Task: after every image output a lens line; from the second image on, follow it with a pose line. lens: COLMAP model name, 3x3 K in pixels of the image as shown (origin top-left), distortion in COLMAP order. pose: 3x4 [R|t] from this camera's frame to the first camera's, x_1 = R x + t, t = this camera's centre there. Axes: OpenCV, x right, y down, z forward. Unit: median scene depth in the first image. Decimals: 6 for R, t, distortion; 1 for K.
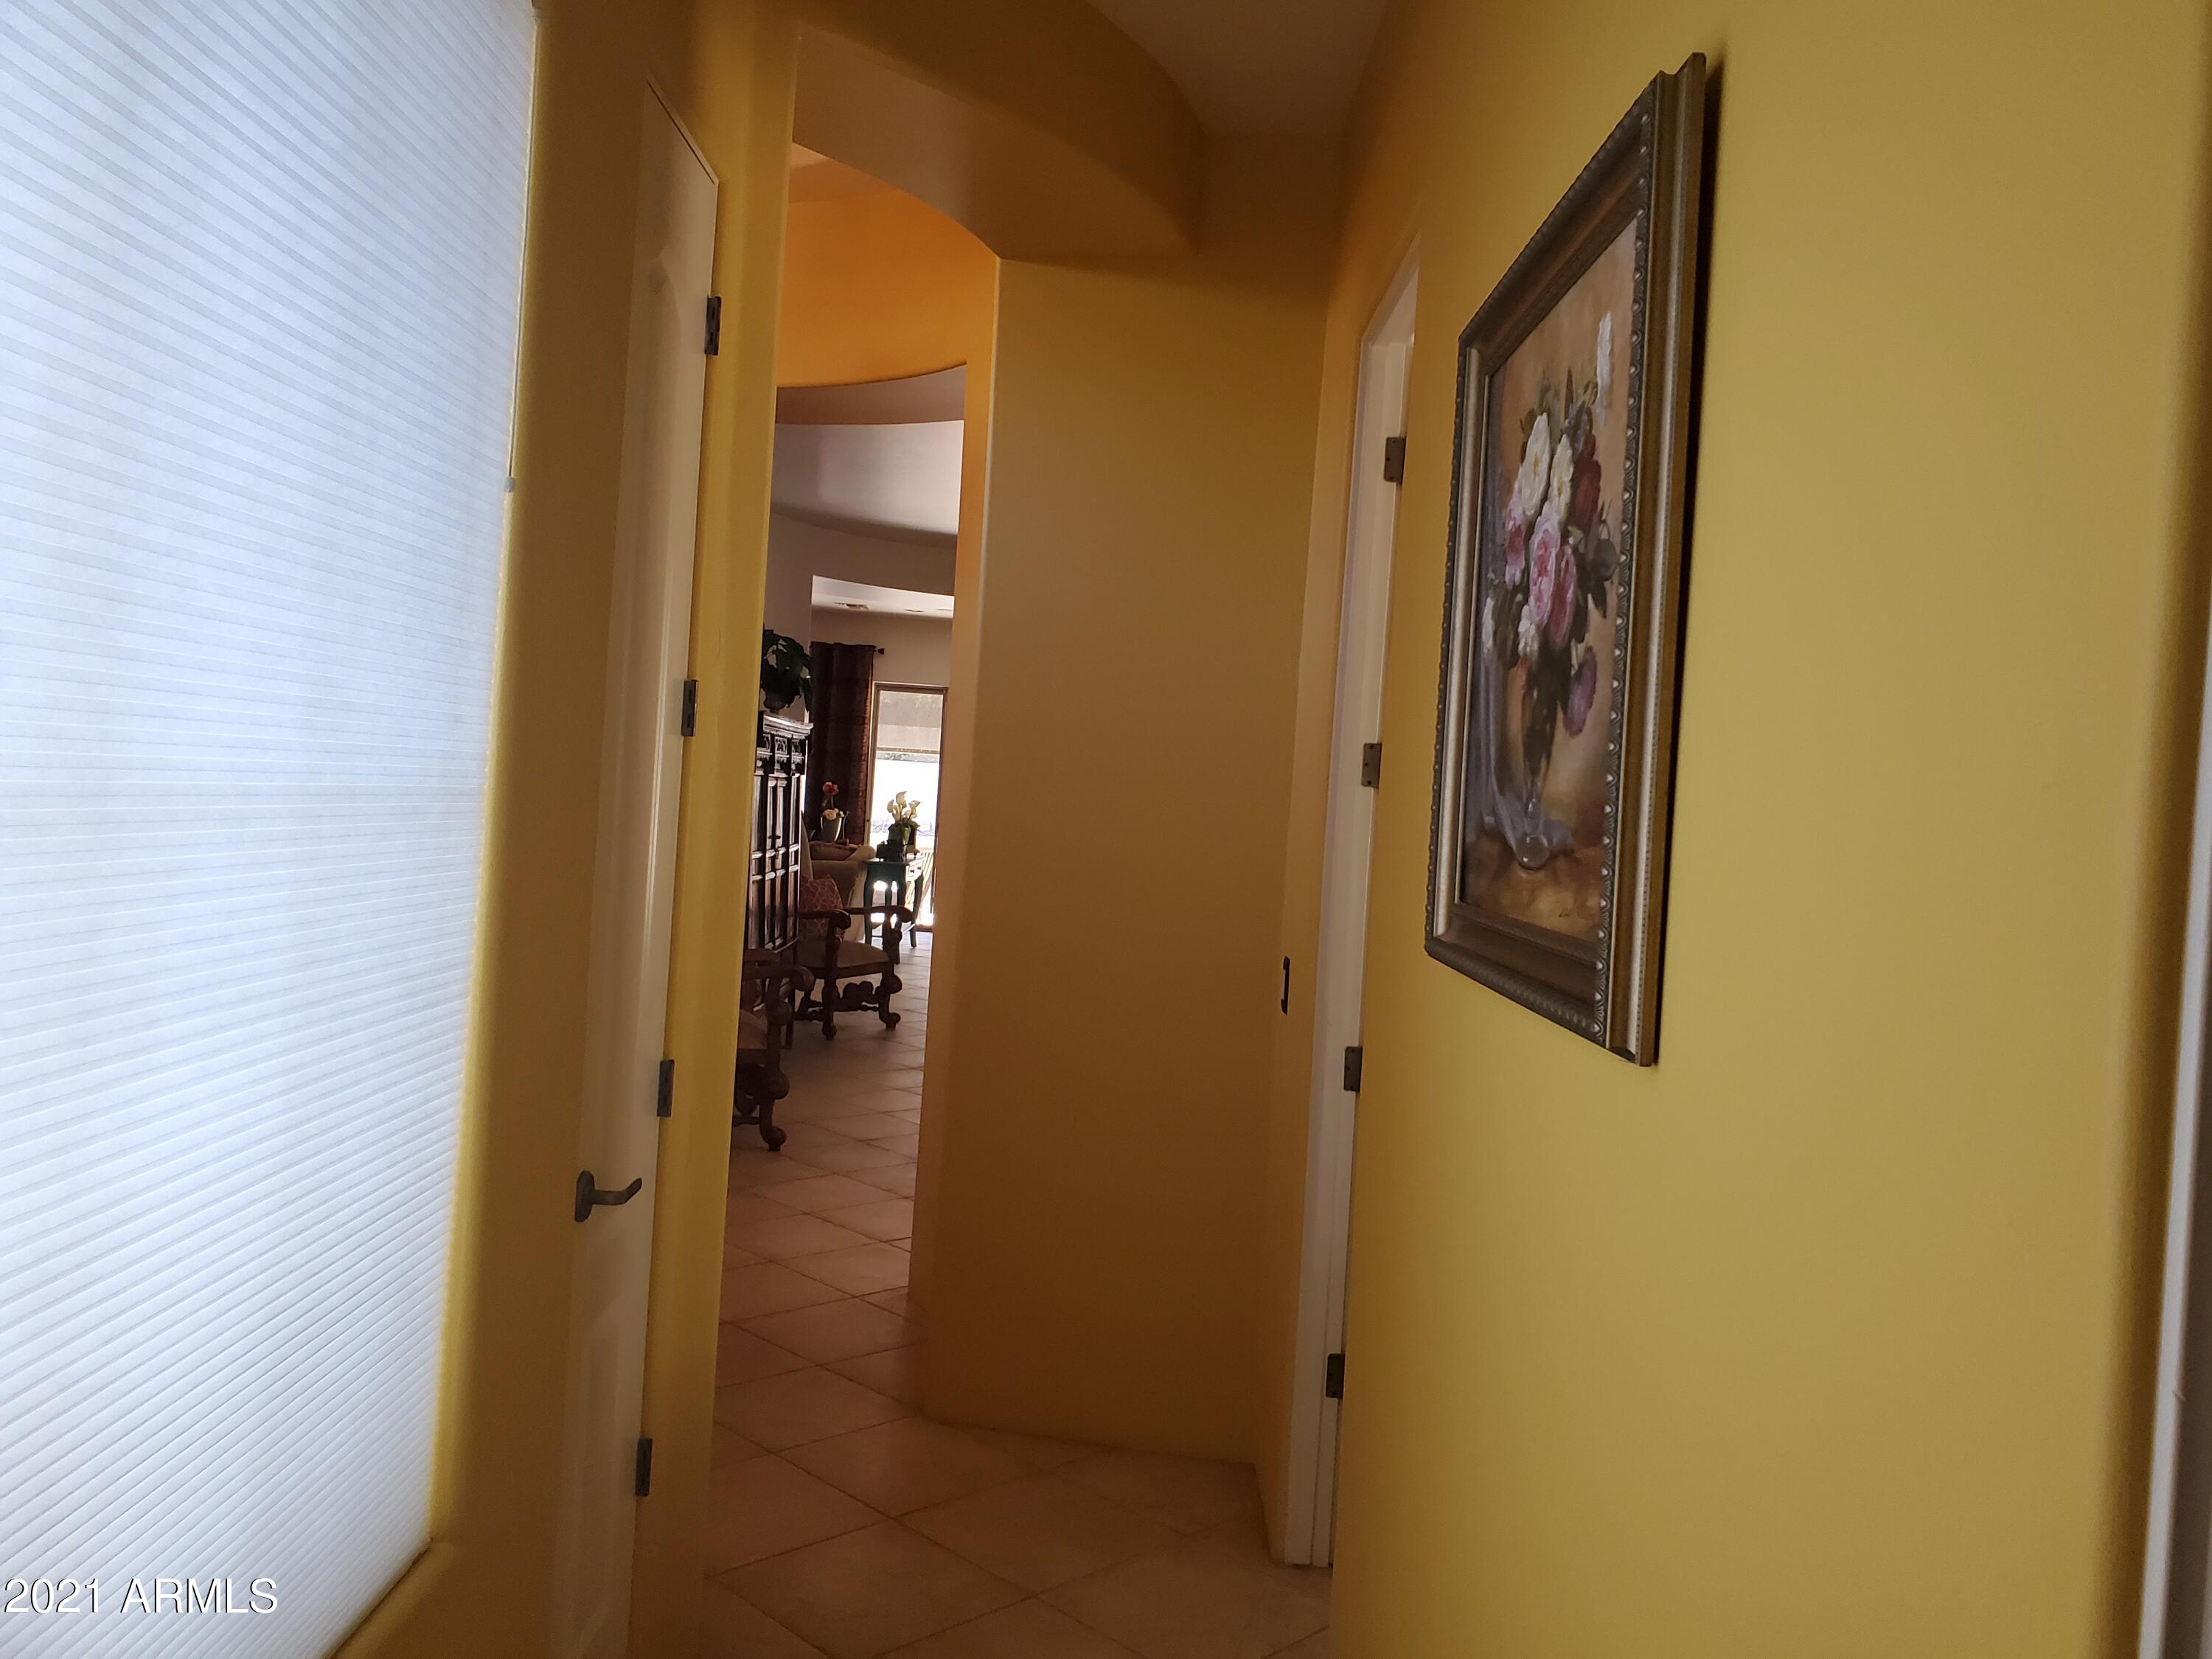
lens RADIAL K [[1741.1, 0, 1109.6], [0, 1741.1, 839.2], [0, 0, 1]] dist [0.000670, 0.046437]
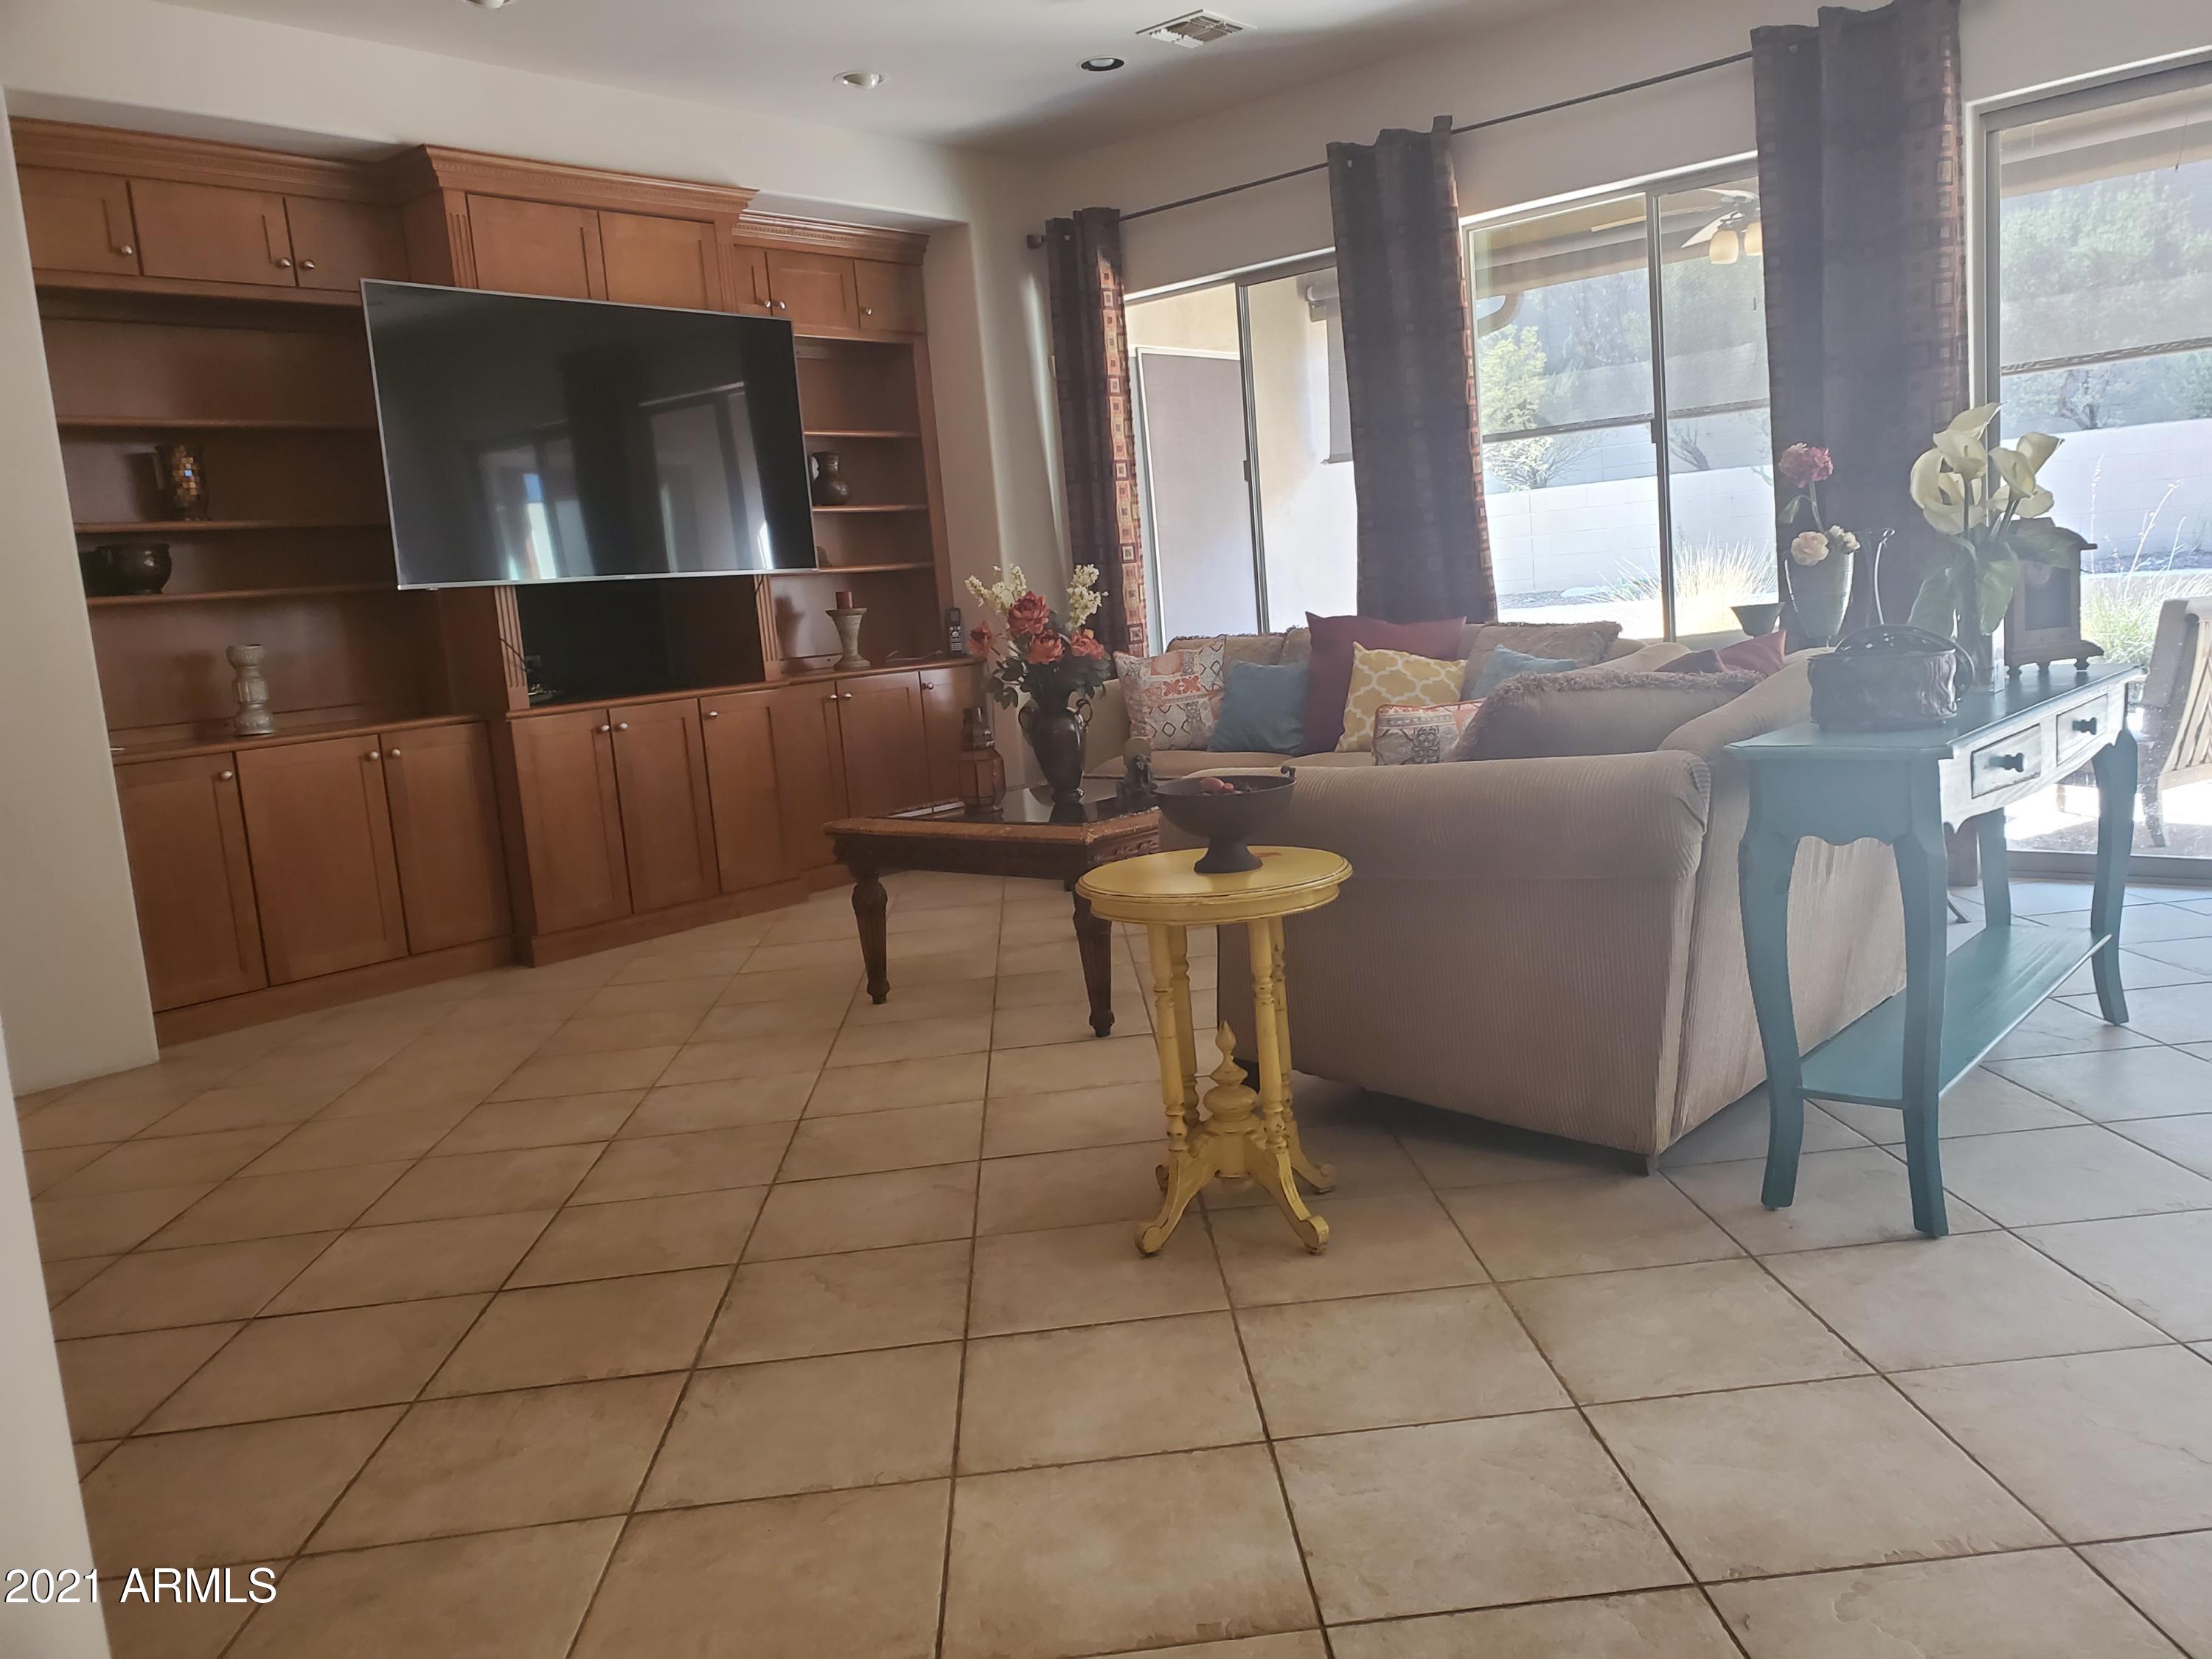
lens RADIAL K [[1741.1, 0, 1109.6], [0, 1741.1, 839.2], [0, 0, 1]] dist [0.000670, 0.046437]
pose [[0.762566, -0.026588, -0.646364, -0.056741], [0.112532, 0.989374, 0.092065, -0.004322], [0.637048, -0.142943, 0.757455, 0.707354]]
